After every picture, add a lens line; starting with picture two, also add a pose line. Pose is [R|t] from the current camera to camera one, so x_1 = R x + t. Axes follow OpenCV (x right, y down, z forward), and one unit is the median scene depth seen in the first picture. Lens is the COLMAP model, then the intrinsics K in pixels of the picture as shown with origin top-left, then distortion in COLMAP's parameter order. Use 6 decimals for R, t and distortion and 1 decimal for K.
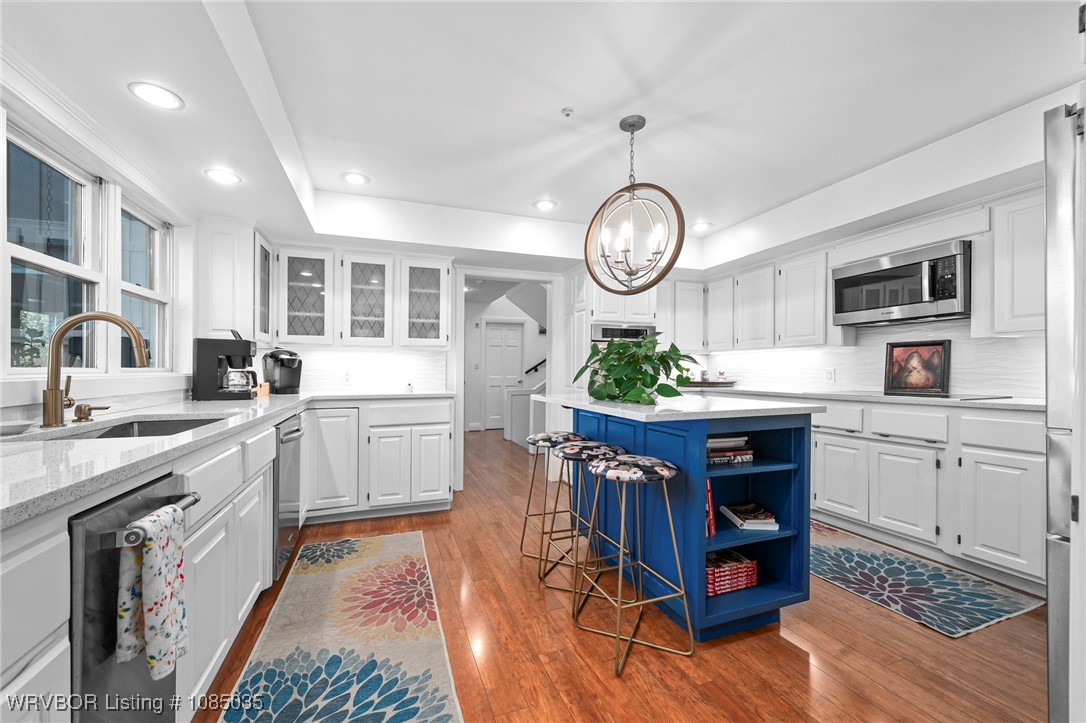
lens RADIAL K [[399.5, 0, 541.3], [0, 399.5, 369.8], [0, 0, 1]] dist [-0.000233, -0.000044]
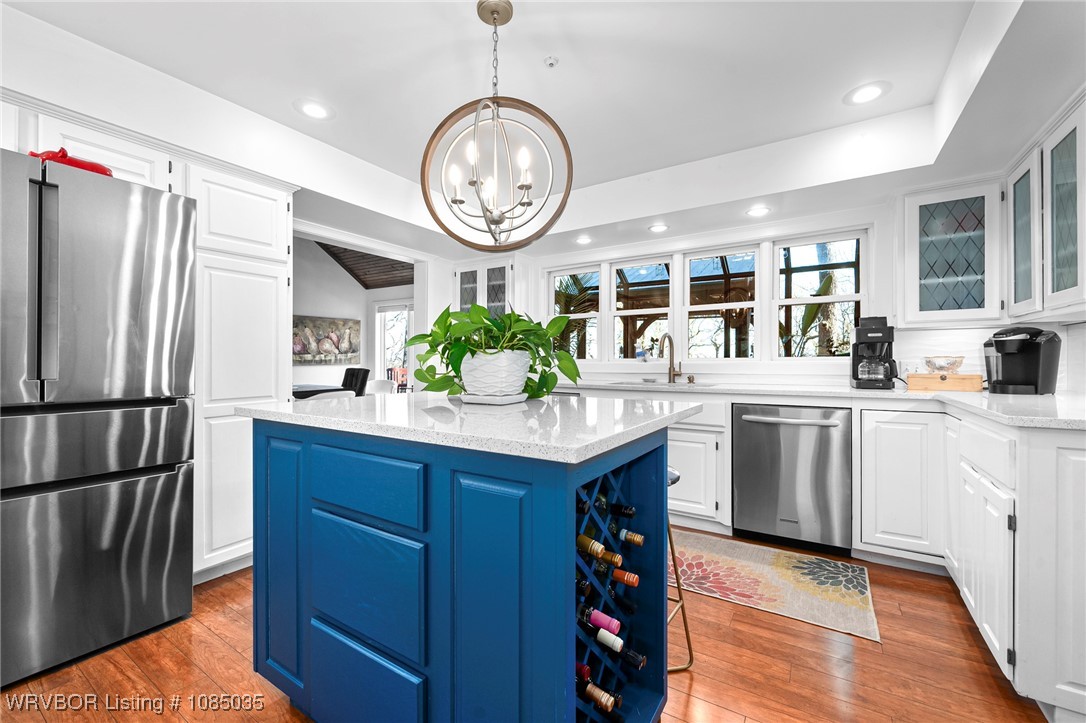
lens RADIAL K [[442.8, 0, 542.6], [0, 442.8, 356.8], [0, 0, 1]] dist [-0.000902, -0.000066]
pose [[-0.794882, -0.000058, -0.606765, 0.606136], [0.004722, 0.999969, -0.006282, -0.001466], [0.606746, -0.007859, -0.794857, 1.594616]]
